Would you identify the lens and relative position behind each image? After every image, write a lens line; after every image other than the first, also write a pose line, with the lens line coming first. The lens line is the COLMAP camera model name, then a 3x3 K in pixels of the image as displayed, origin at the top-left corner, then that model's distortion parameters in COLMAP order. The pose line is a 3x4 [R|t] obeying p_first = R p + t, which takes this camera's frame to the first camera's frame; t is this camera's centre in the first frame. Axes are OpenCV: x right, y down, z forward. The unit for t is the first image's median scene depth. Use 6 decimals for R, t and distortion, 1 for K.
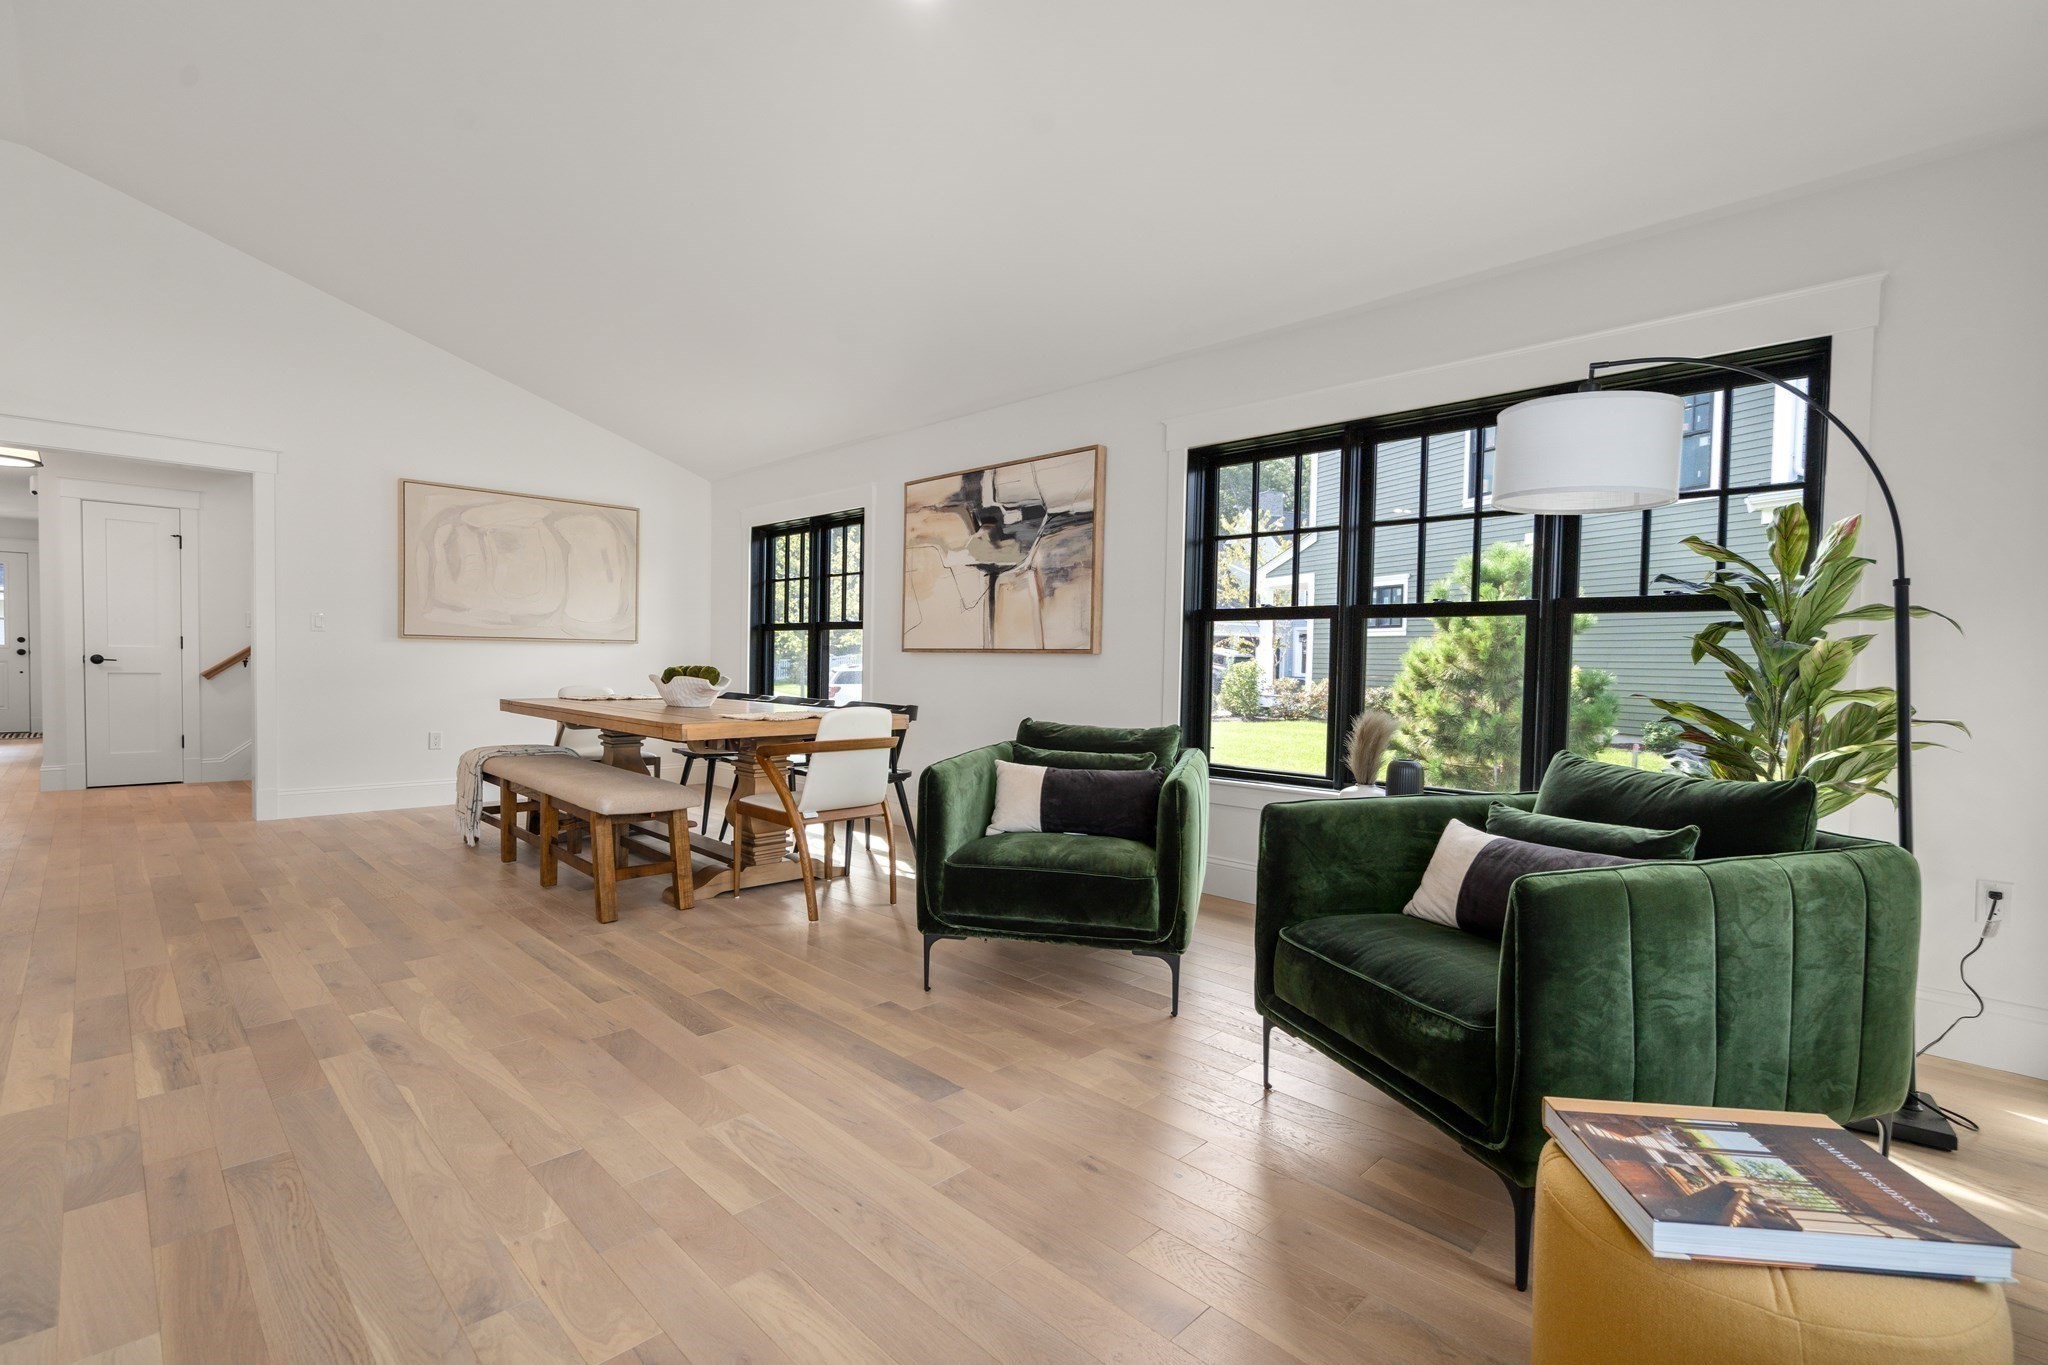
lens RADIAL K [[933.7, 0, 1041.4], [0, 933.7, 677.3], [0, 0, 1]] dist [-0.005263, 0.003590]
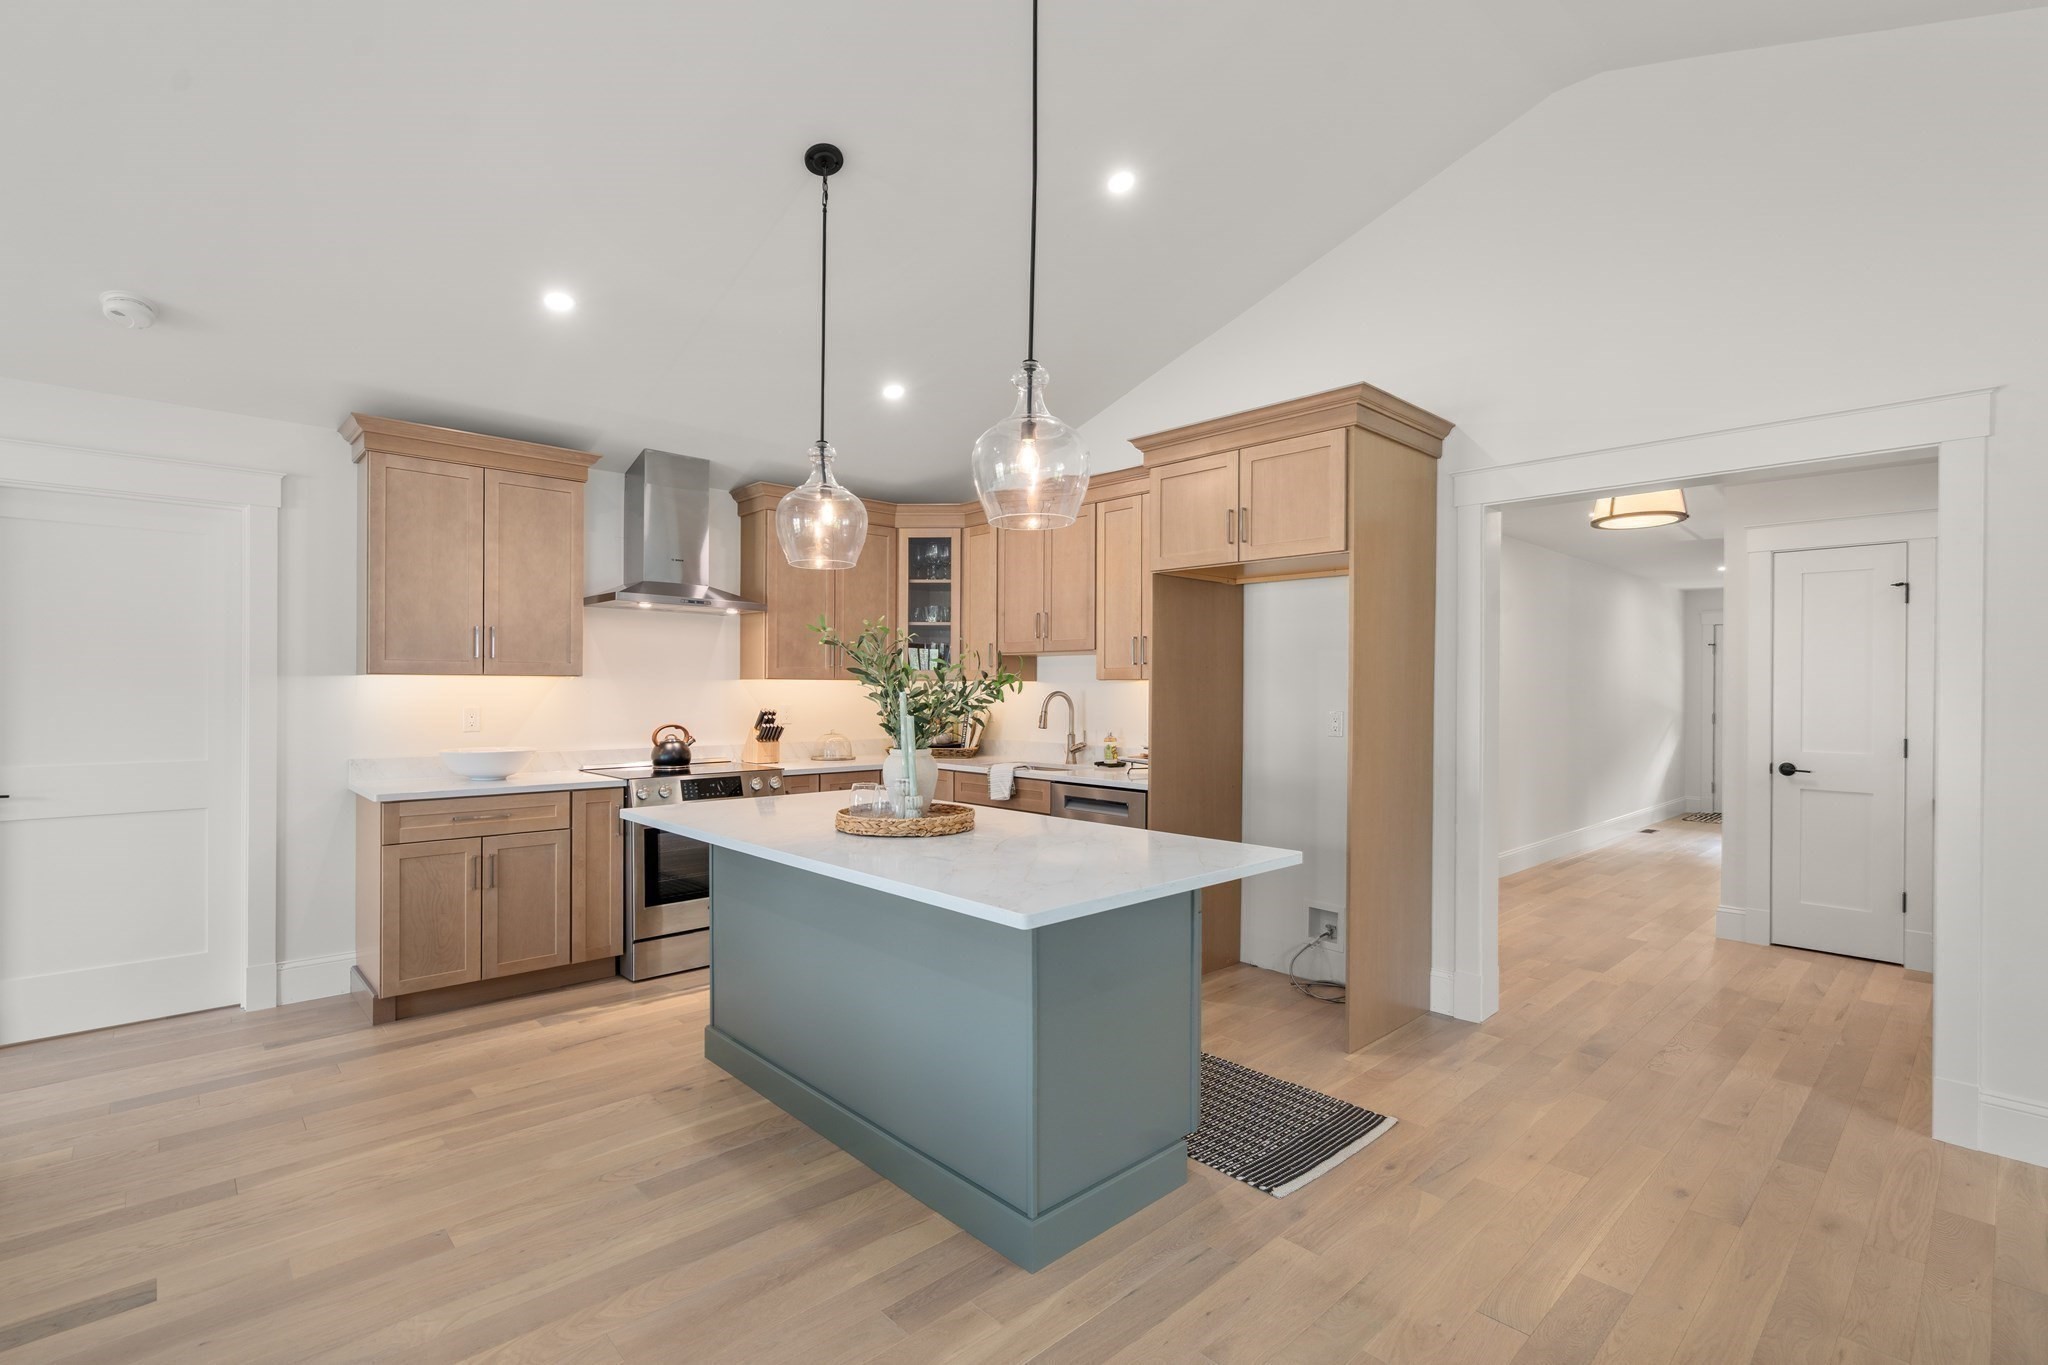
lens RADIAL K [[933.7, 0, 1027.6], [0, 933.7, 692.9], [0, 0, 1]] dist [-0.005263, 0.003590]
pose [[-0.038950, -0.009517, -0.999196, -0.331453], [-0.027148, 0.999596, -0.008462, -0.070407], [0.998872, 0.026796, -0.039193, 0.547833]]
